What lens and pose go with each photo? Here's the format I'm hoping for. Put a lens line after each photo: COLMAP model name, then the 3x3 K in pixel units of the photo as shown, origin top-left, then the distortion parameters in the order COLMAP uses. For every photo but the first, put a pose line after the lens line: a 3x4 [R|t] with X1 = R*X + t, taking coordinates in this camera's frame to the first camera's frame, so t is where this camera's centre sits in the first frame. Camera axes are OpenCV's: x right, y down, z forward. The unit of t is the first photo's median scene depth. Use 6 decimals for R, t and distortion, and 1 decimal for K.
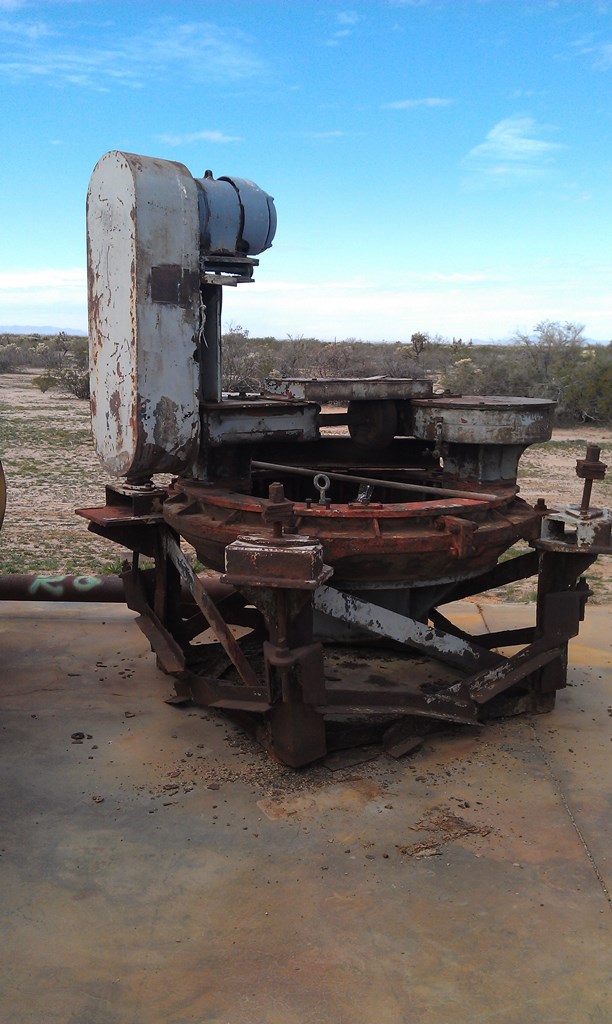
lens RADIAL K [[978.5, 0, 306.0], [0, 978.5, 512.0], [0, 0, 1]] dist [0.048792, -0.318880]
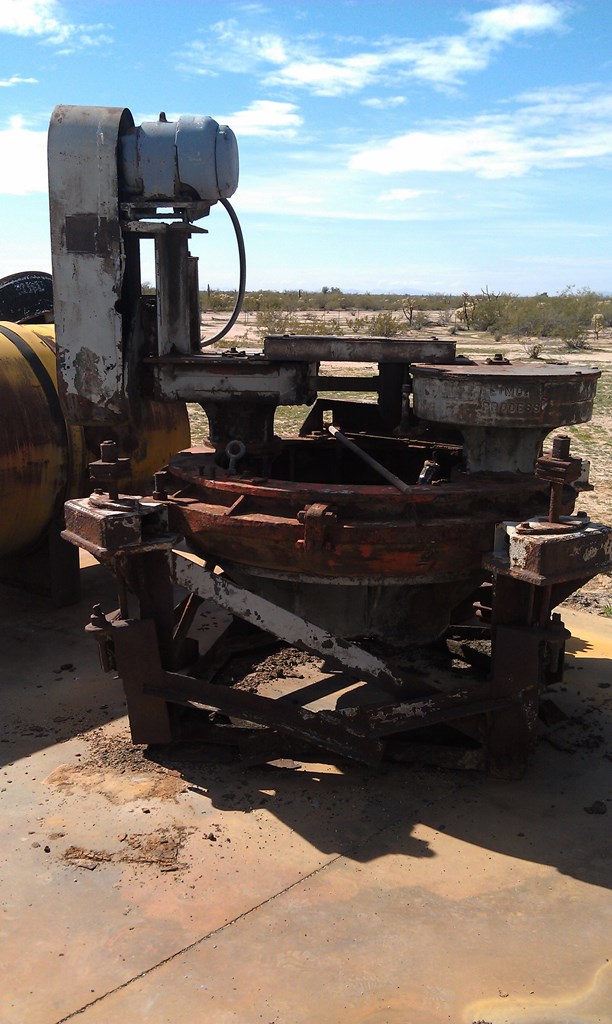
lens RADIAL K [[978.5, 0, 306.0], [0, 978.5, 512.0], [0, 0, 1]] dist [0.048792, -0.318880]
pose [[0.789556, 0.130103, -0.599728, 0.634028], [-0.110610, 0.991434, 0.069457, -0.044347], [0.603628, 0.011496, 0.797184, 0.331585]]
